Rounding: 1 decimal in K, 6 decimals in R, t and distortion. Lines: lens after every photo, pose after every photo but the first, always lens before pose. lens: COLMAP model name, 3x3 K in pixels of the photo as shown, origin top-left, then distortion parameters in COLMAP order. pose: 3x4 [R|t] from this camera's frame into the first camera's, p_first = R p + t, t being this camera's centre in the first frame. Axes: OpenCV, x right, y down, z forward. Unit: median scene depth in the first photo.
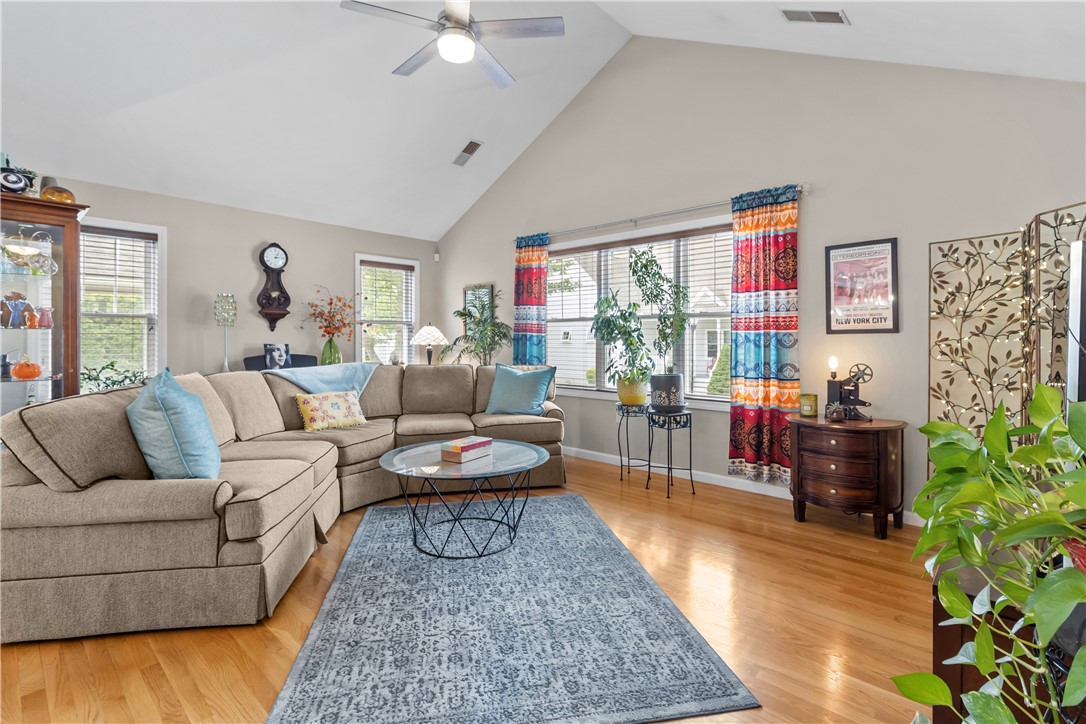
lens RADIAL K [[503.3, 0, 538.1], [0, 503.3, 338.7], [0, 0, 1]] dist [0.004127, 0.000220]
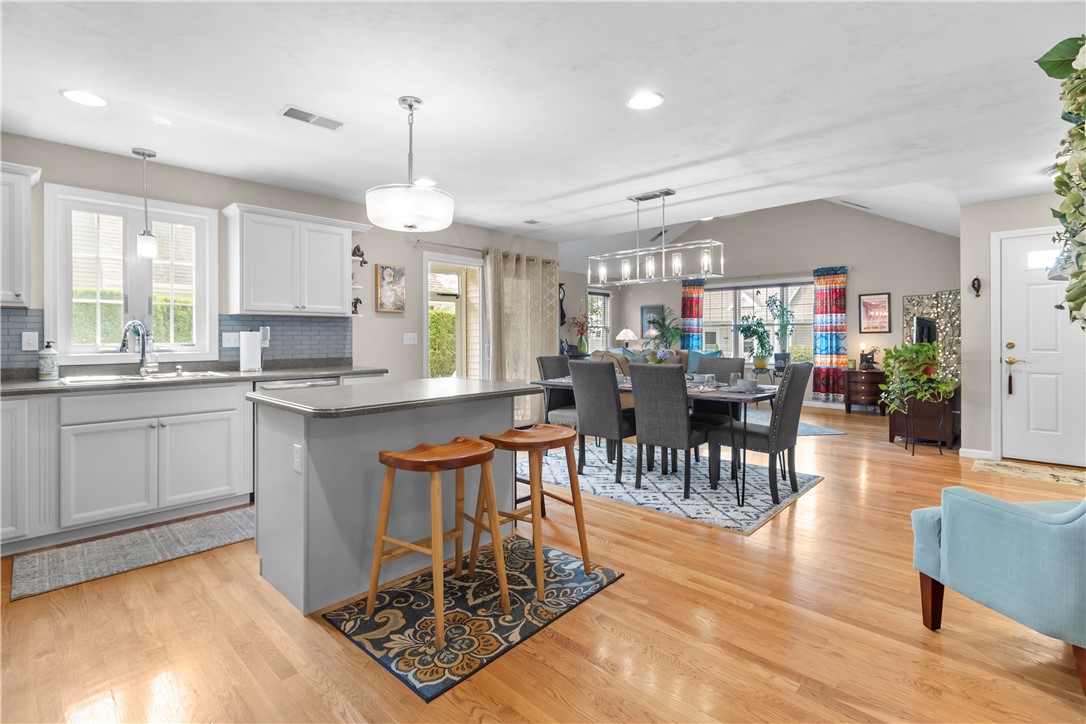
lens RADIAL K [[499.8, 0, 543.7], [0, 499.8, 338.2], [0, 0, 1]] dist [0.000363, 0.000022]
pose [[0.999802, -0.002160, -0.019776, -0.760164], [0.002185, 0.999997, 0.001231, 0.005180], [0.019773, -0.001273, 0.999804, -1.207288]]
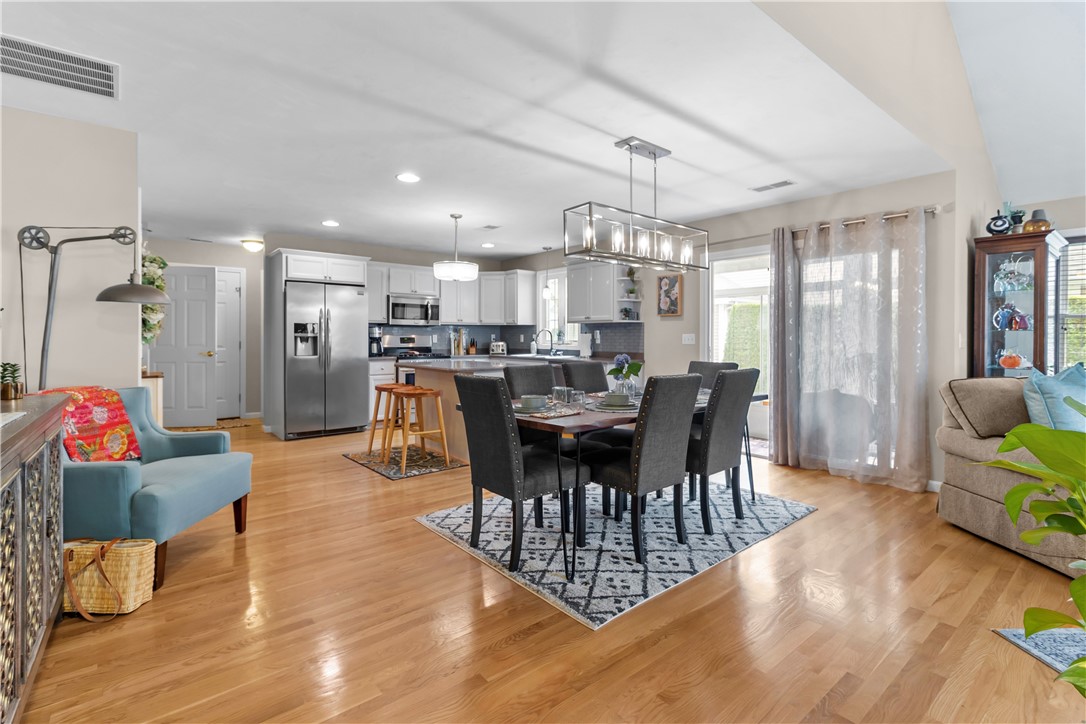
lens RADIAL K [[503.3, 0, 538.1], [0, 503.3, 338.7], [0, 0, 1]] dist [0.004127, 0.000220]
pose [[-0.145118, 0.004416, -0.989404, 0.405770], [-0.003215, 0.999983, 0.004934, 0.000106], [0.989409, 0.003897, -0.145102, -0.044867]]
